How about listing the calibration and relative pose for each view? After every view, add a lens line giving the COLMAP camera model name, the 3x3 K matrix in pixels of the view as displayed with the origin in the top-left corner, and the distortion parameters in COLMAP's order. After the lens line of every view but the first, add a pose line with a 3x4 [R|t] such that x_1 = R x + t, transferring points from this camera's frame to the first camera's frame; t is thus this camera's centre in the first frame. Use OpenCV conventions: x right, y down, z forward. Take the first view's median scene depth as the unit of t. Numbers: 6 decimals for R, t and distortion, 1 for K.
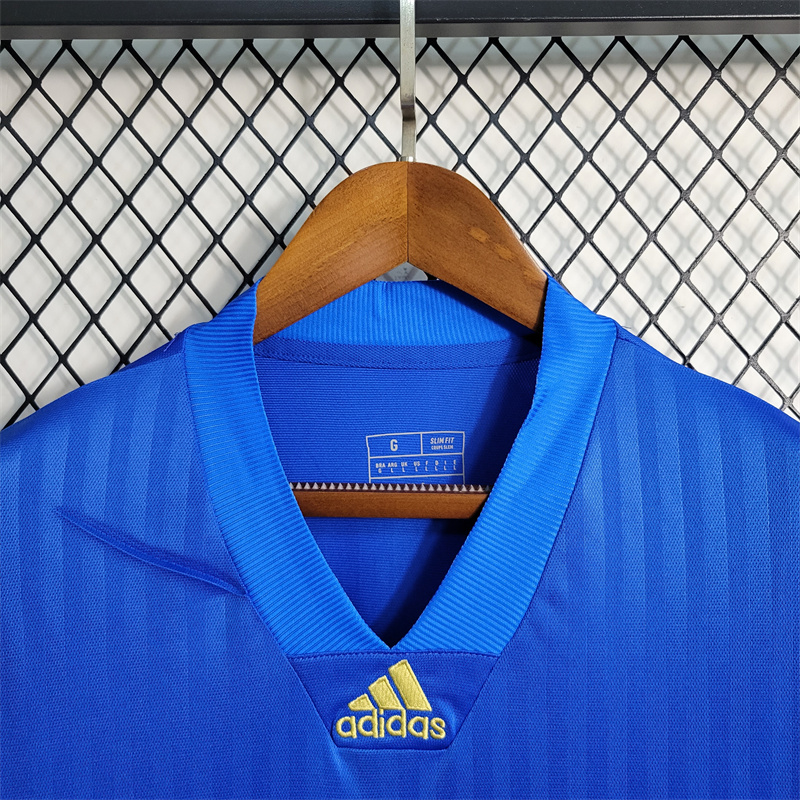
lens RADIAL K [[839.4, 0, 400.0], [0, 839.4, 400.0], [0, 0, 1]] dist [0.001832, 0.001625]
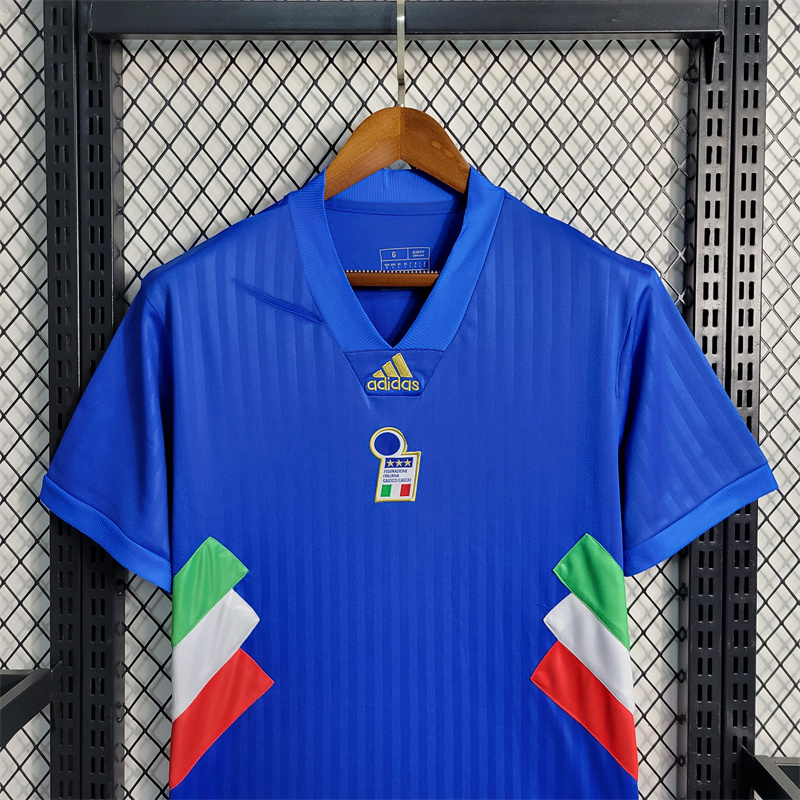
lens RADIAL K [[839.4, 0, 400.0], [0, 839.4, 400.0], [0, 0, 1]] dist [0.001832, 0.001625]
pose [[0.999930, -0.001211, 0.011781, -0.016095], [0.000031, 0.995022, 0.099652, 0.193541], [-0.011843, -0.099645, 0.994953, -0.974754]]
